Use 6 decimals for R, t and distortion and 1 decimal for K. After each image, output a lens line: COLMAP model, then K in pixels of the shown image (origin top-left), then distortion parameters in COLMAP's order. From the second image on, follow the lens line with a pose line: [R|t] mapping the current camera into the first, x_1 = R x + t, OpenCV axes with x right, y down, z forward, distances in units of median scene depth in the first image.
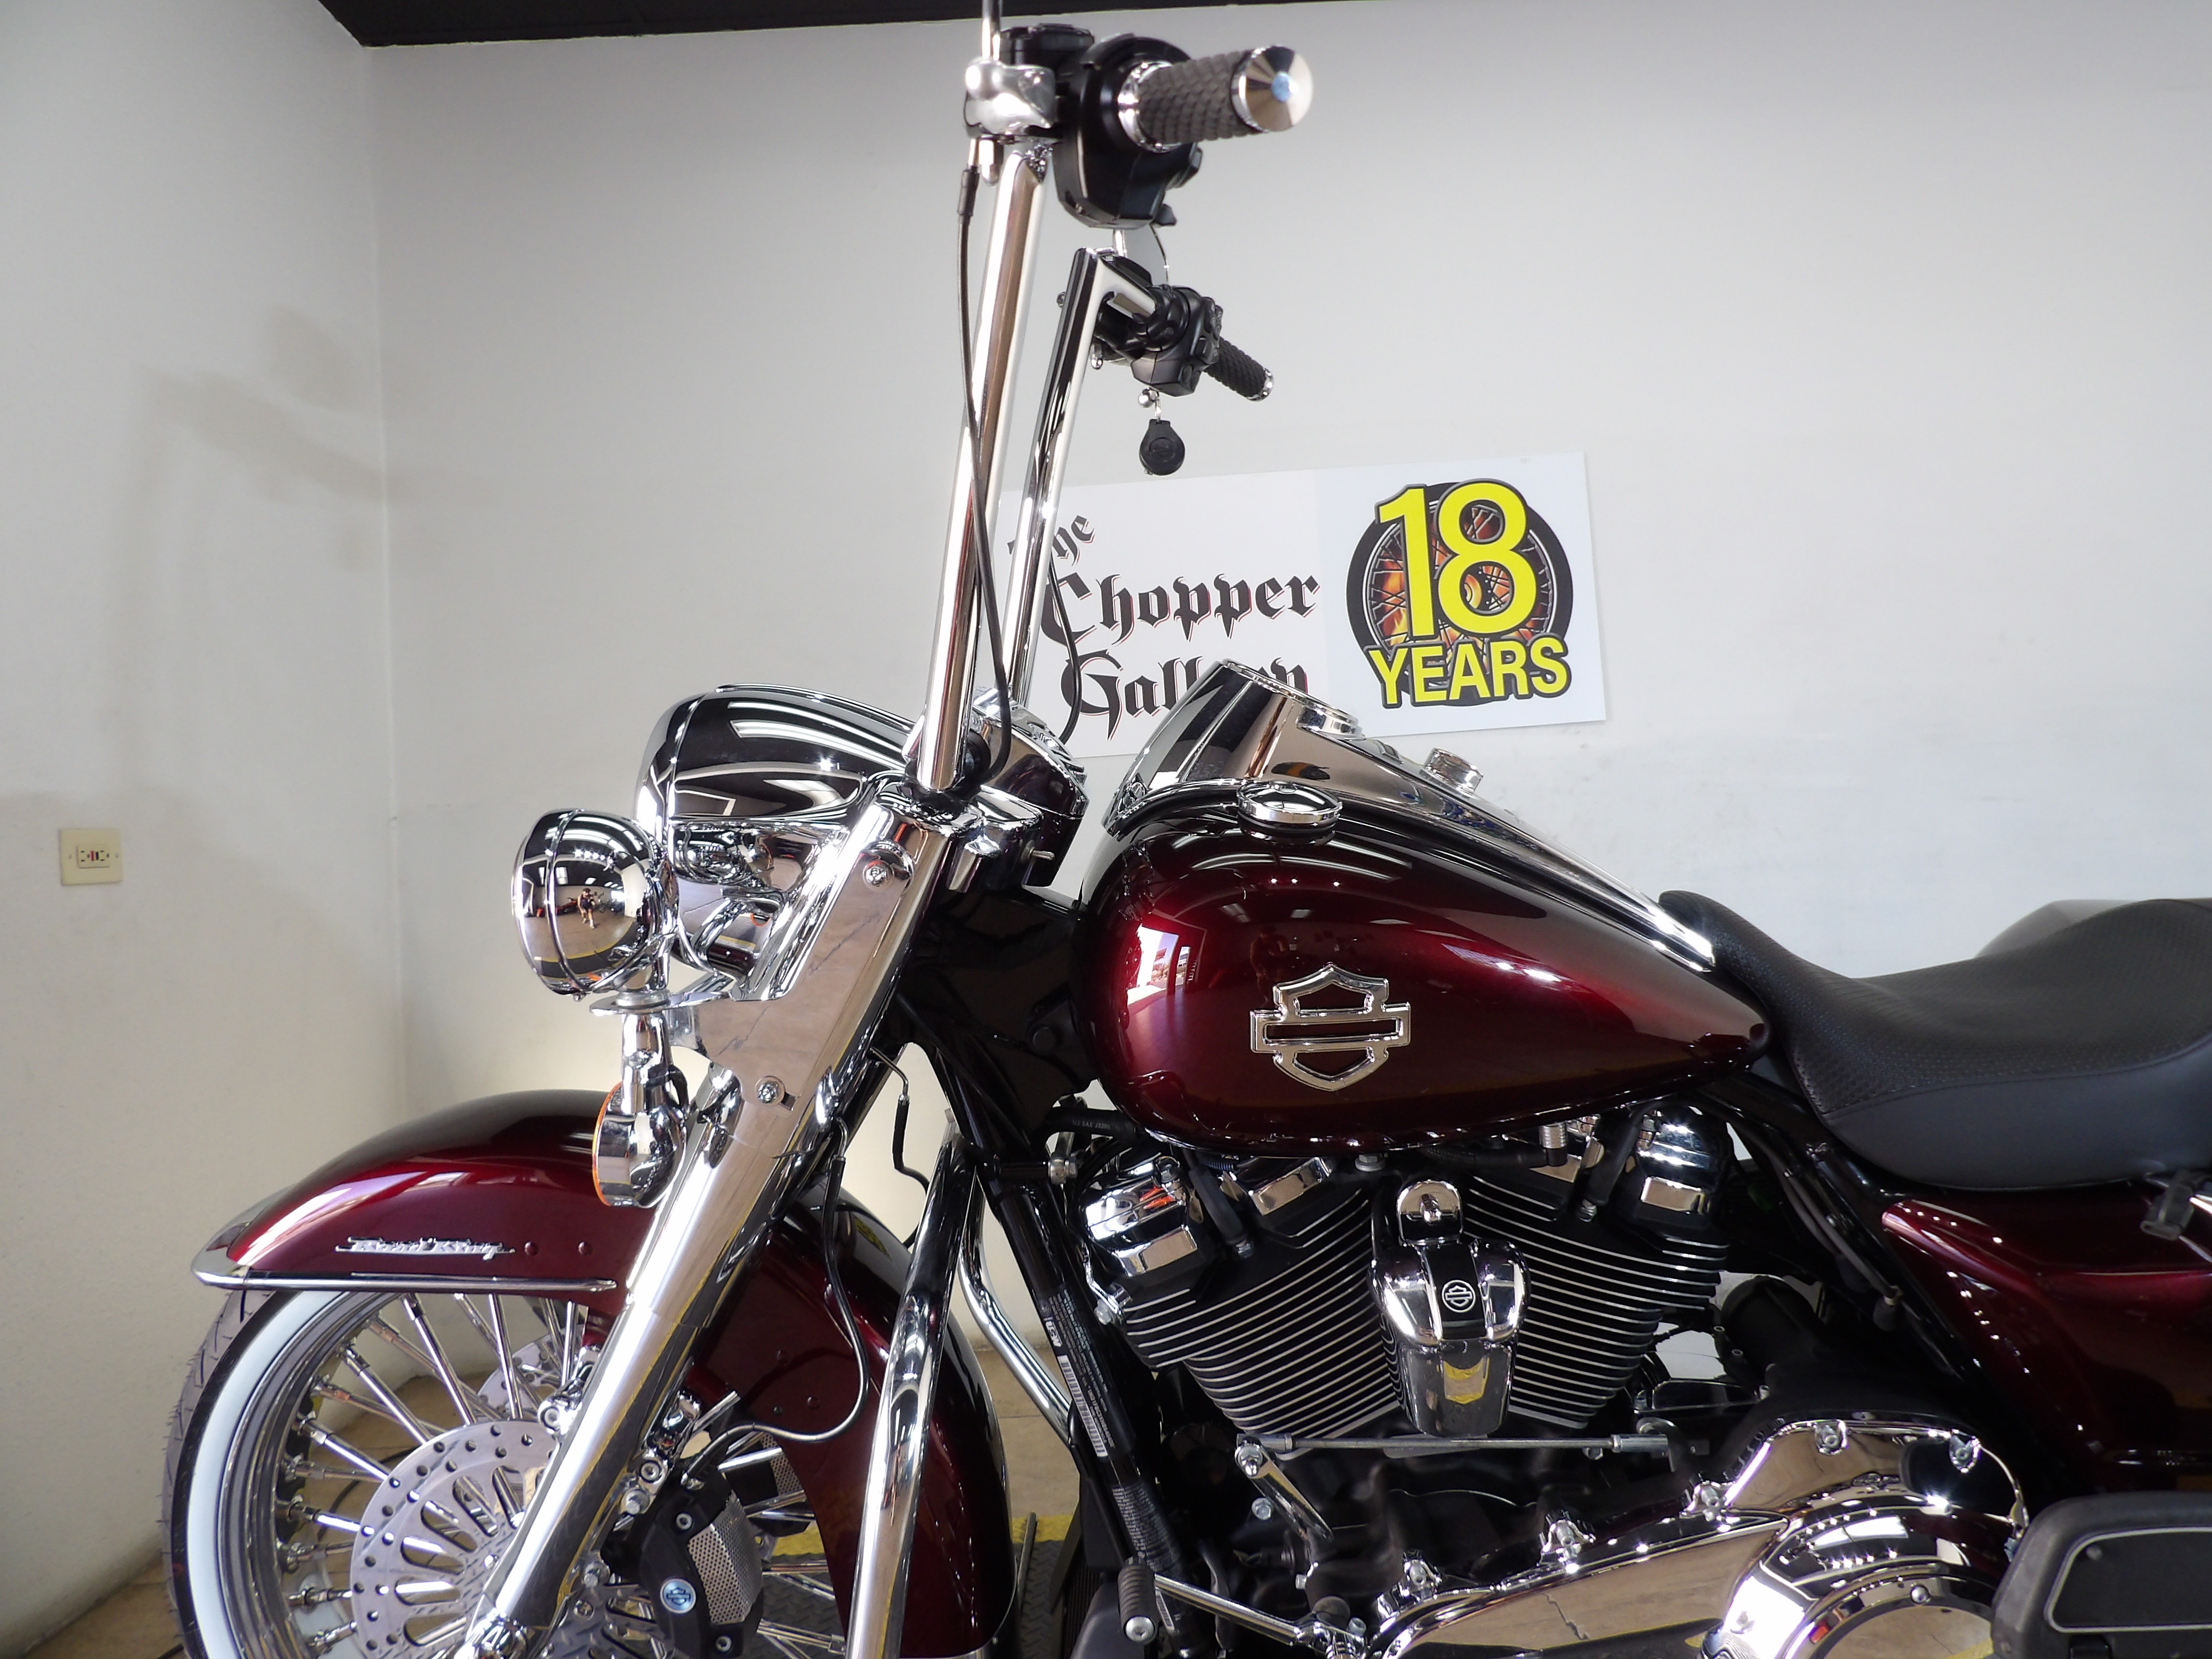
lens RADIAL K [[1580.7, 0, 1127.9], [0, 1580.7, 822.8], [0, 0, 1]] dist [-0.034540, 0.041925]
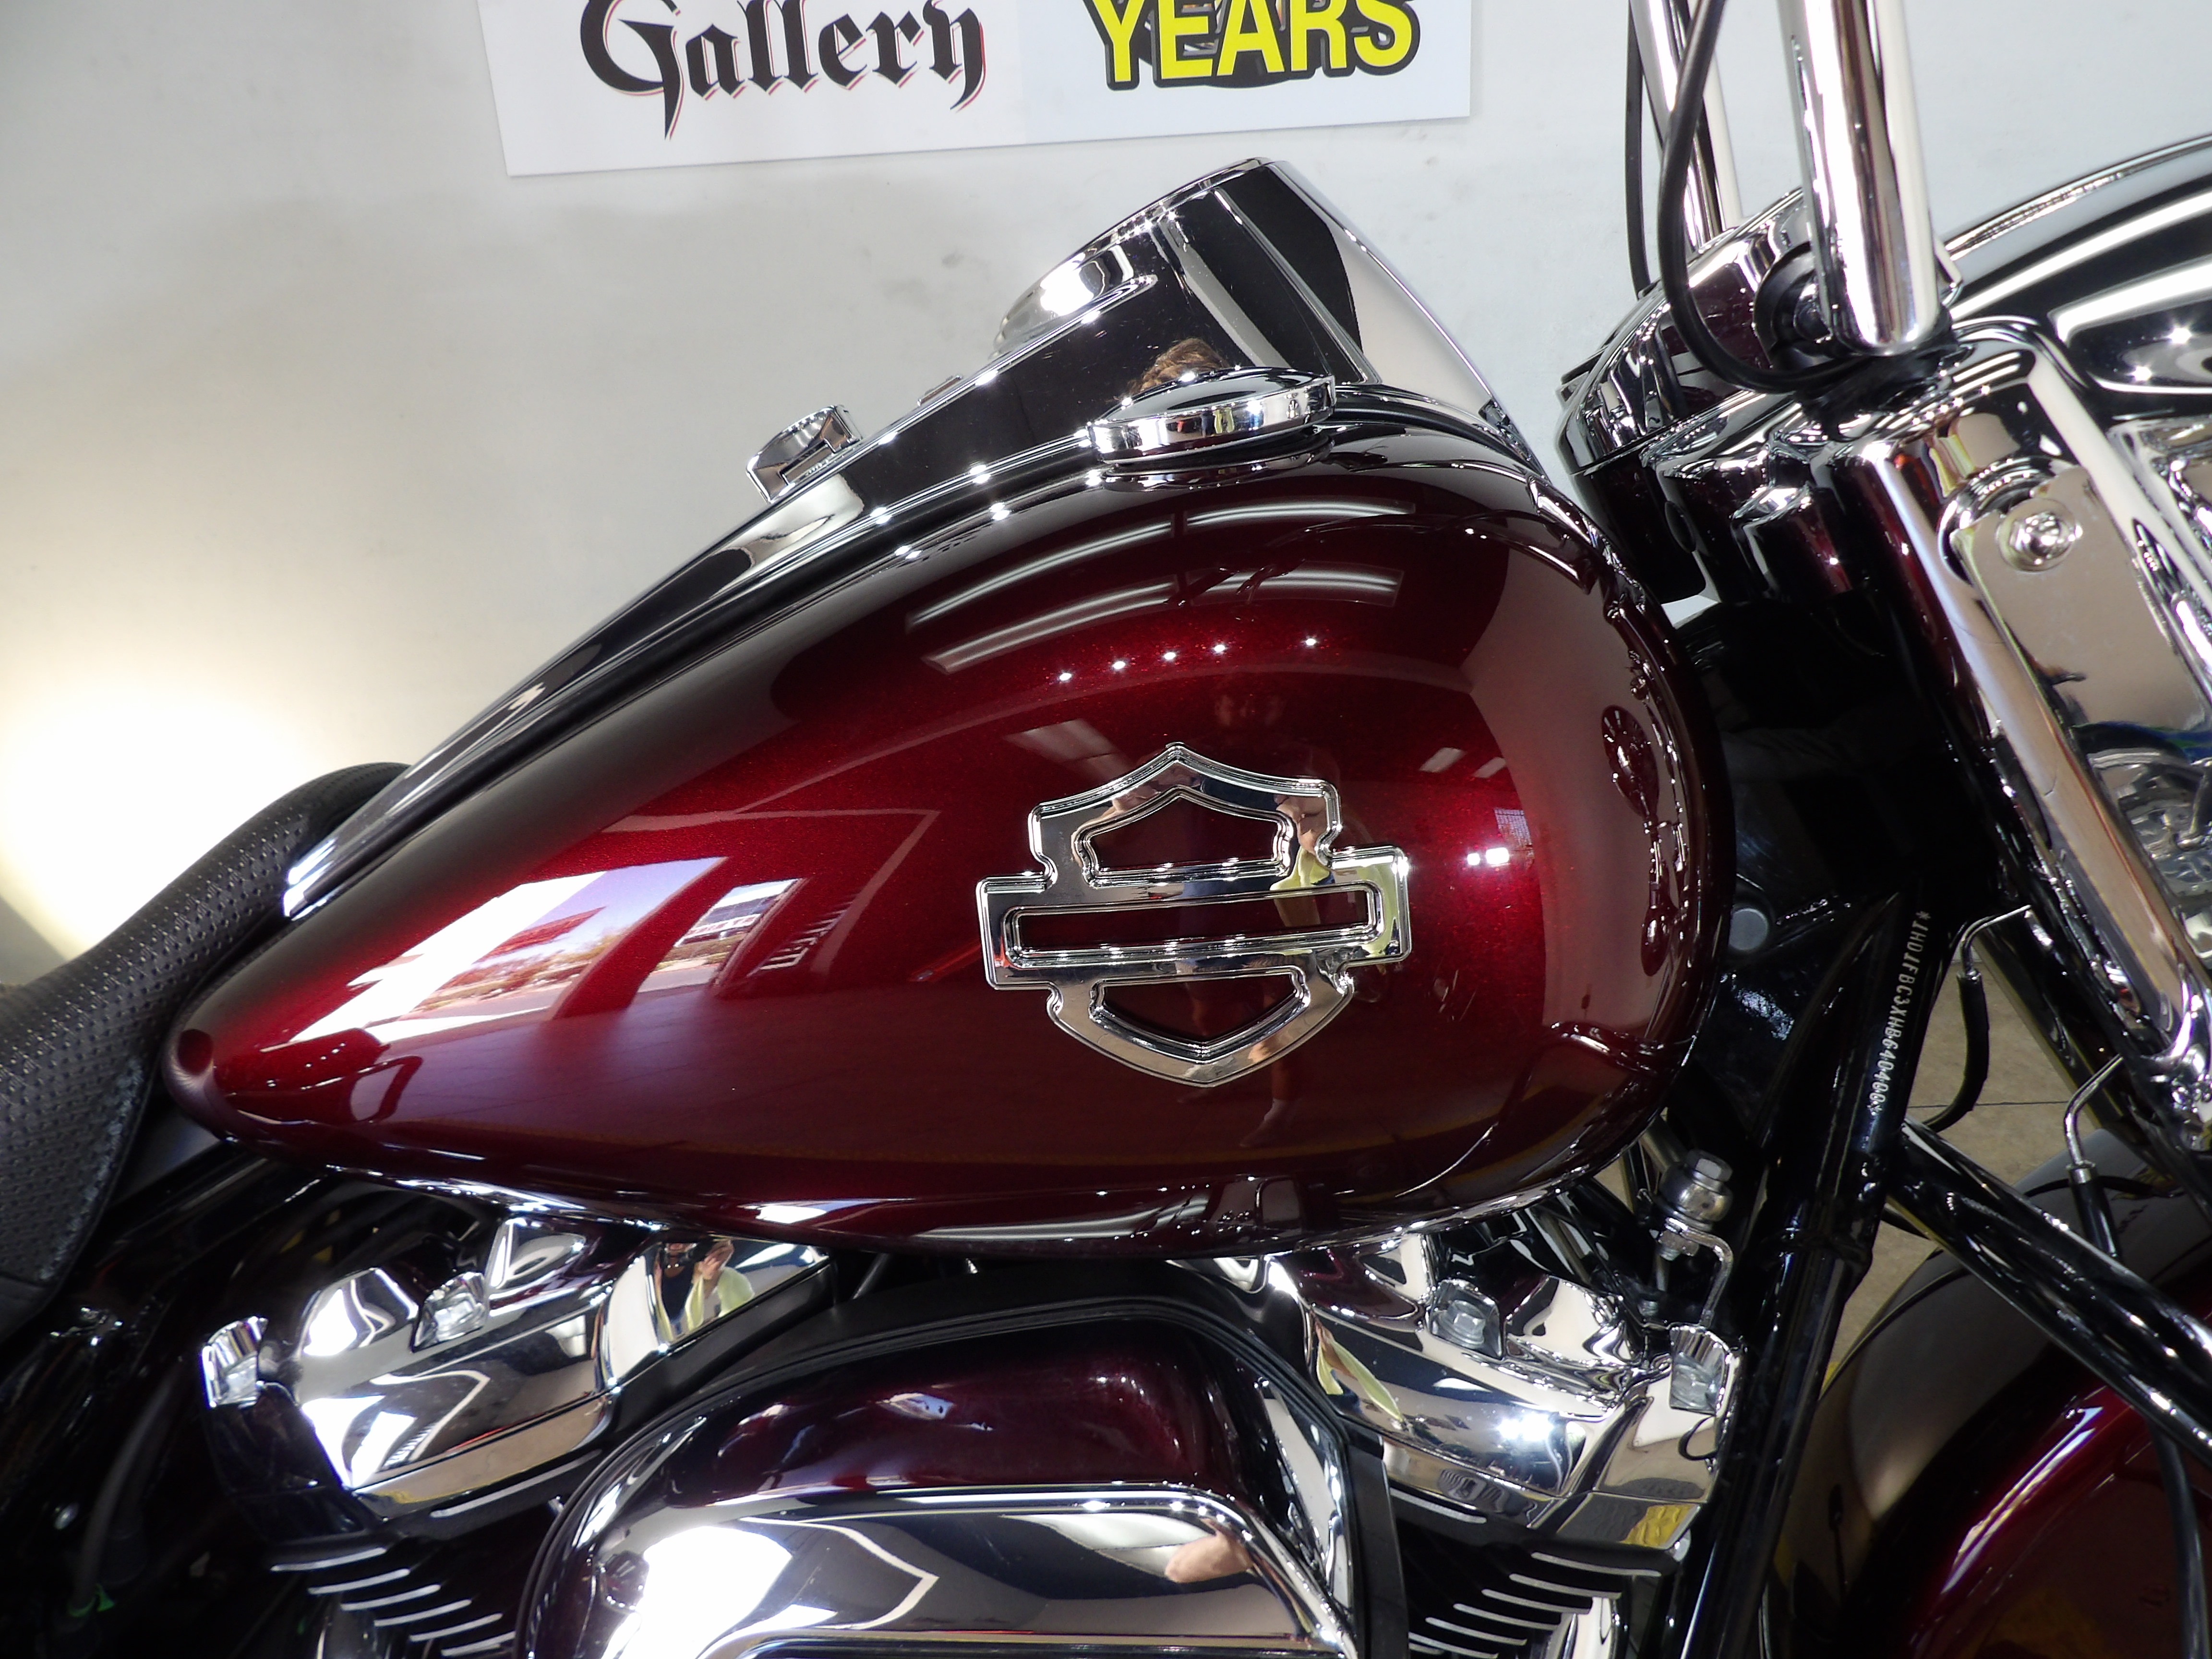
lens RADIAL K [[1580.7, 0, 1126.1], [0, 1580.7, 807.2], [0, 0, 1]] dist [-0.034540, 0.041925]
pose [[0.999894, 0.013473, 0.005485, 0.169176], [-0.014547, 0.927061, 0.374627, -0.042957], [-0.000038, -0.374667, 0.927159, 0.330690]]
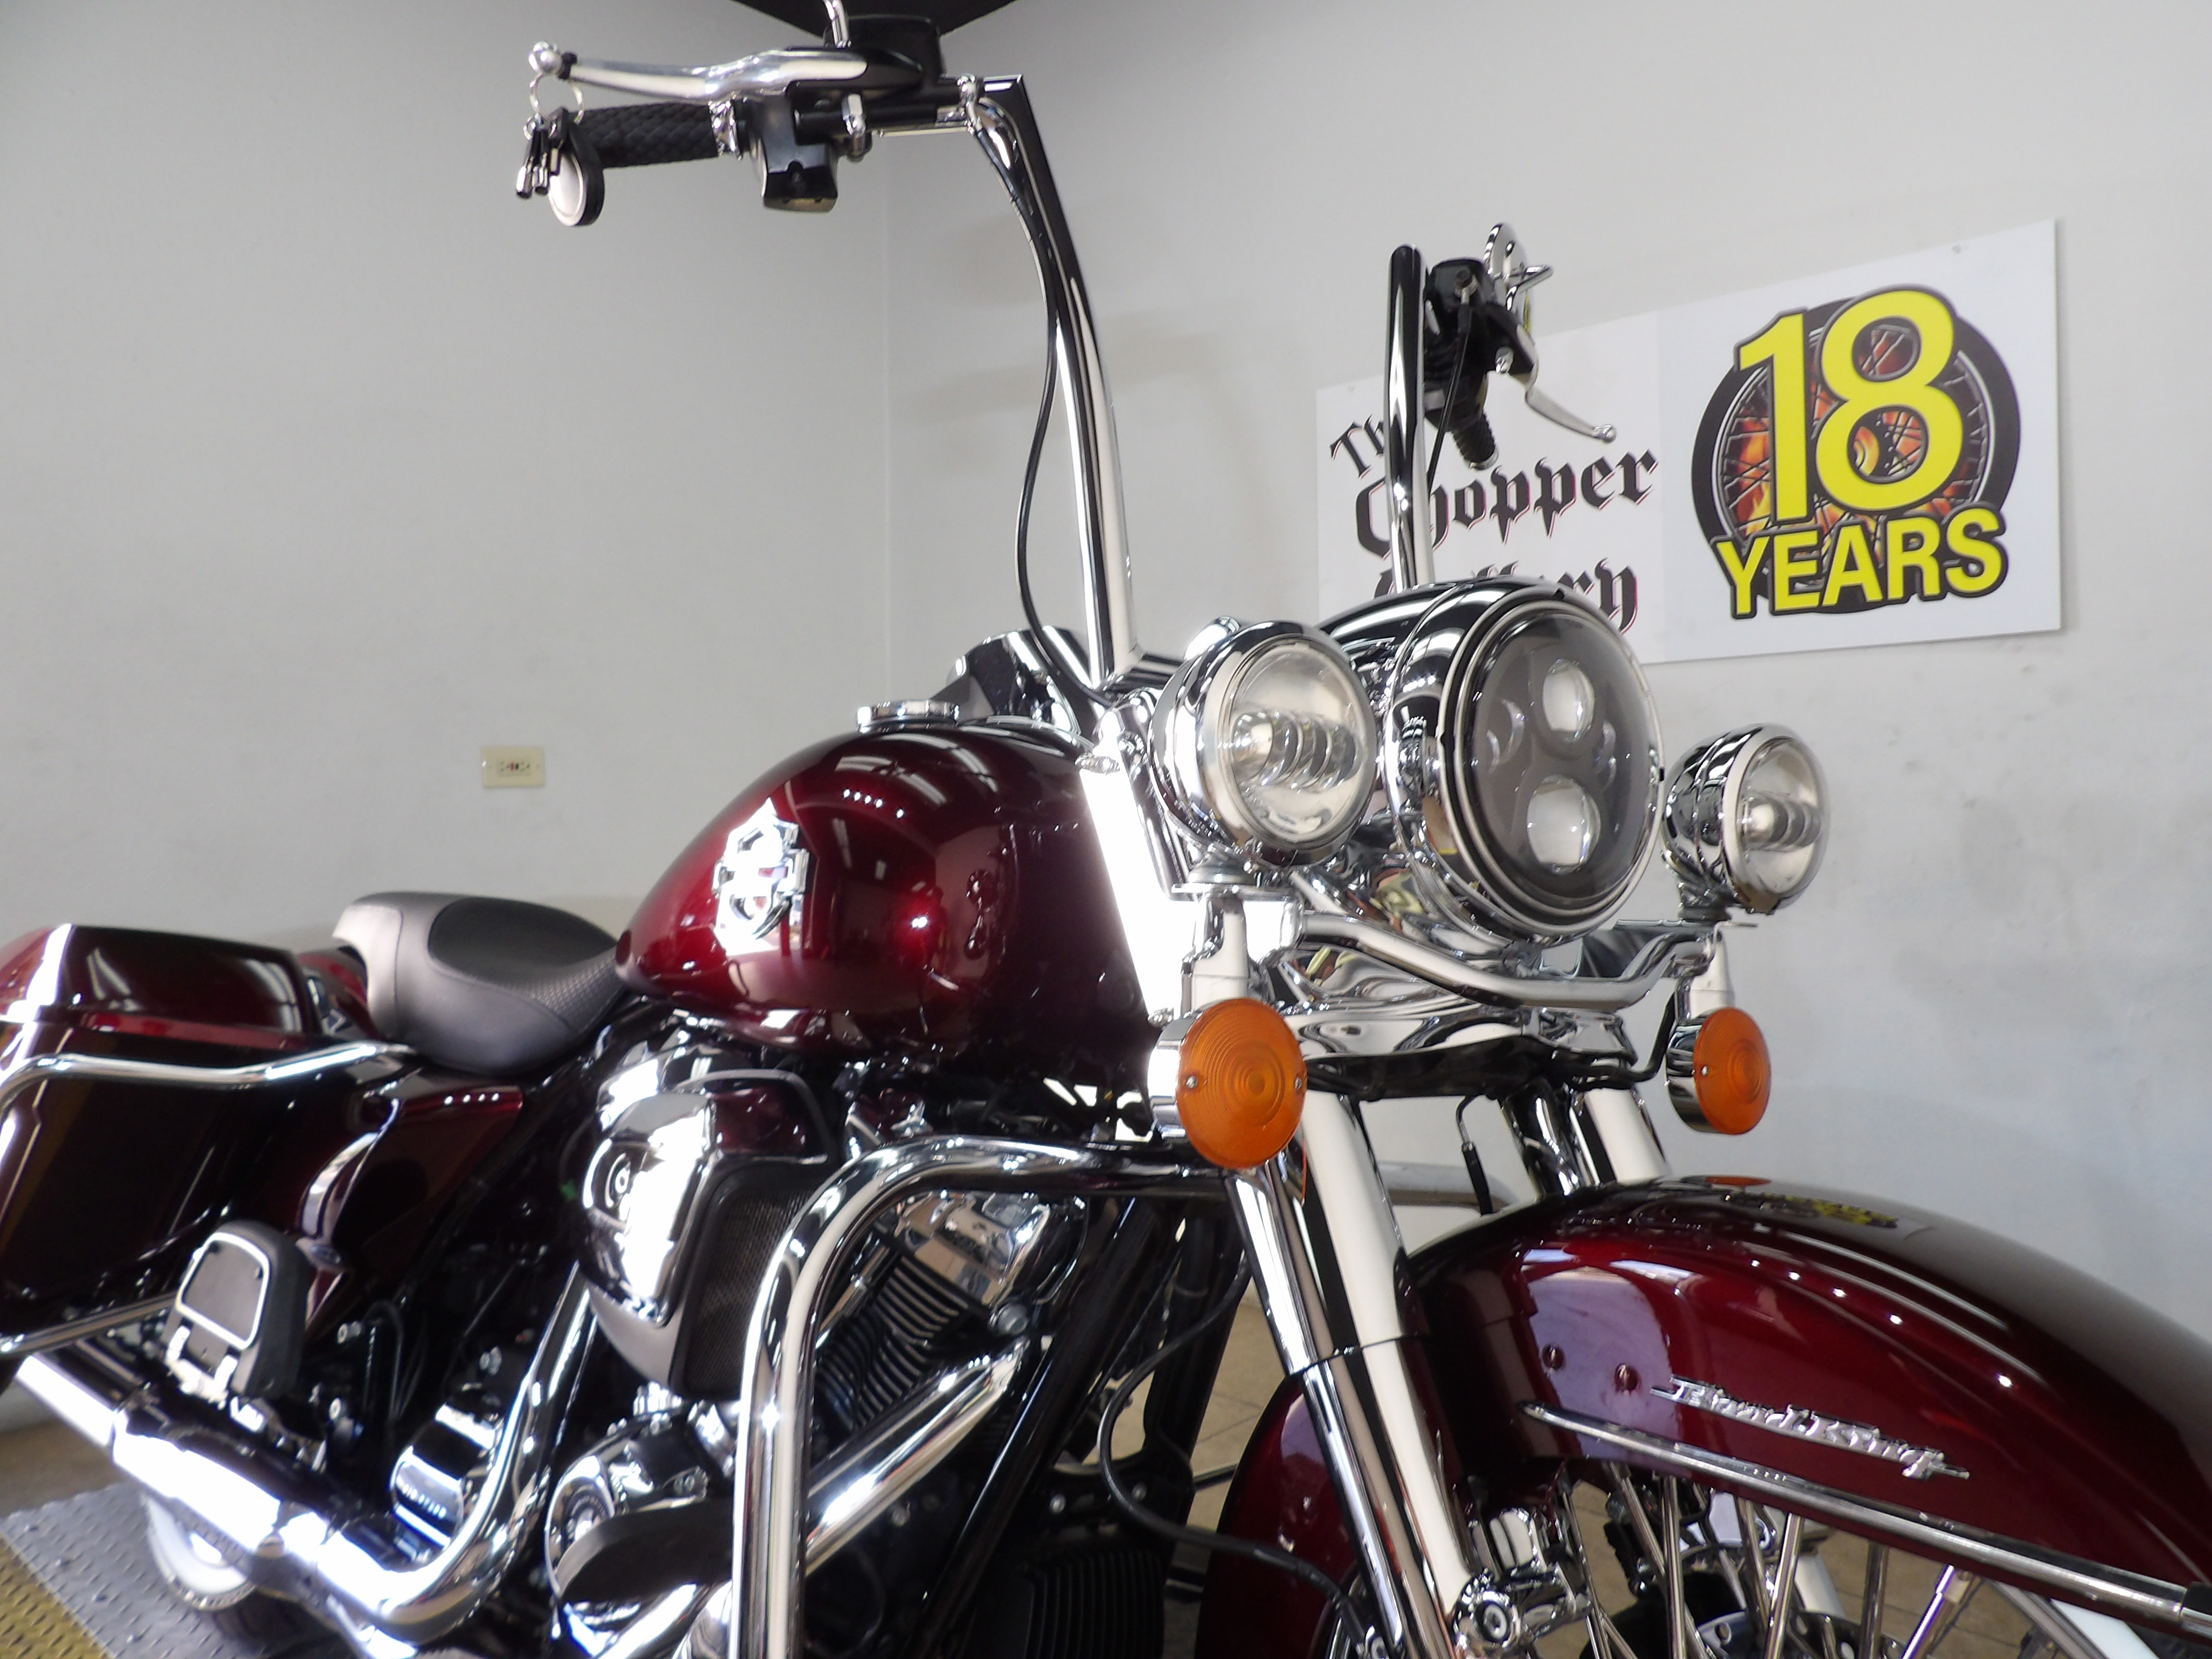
lens RADIAL K [[1580.7, 0, 1123.2], [0, 1580.7, 812.2], [0, 0, 1]] dist [-0.034540, 0.041925]
pose [[0.744936, 0.056254, -0.664760, 0.450477], [-0.012933, 0.997469, 0.069916, -0.029523], [0.667010, -0.043486, 0.743779, 0.243199]]
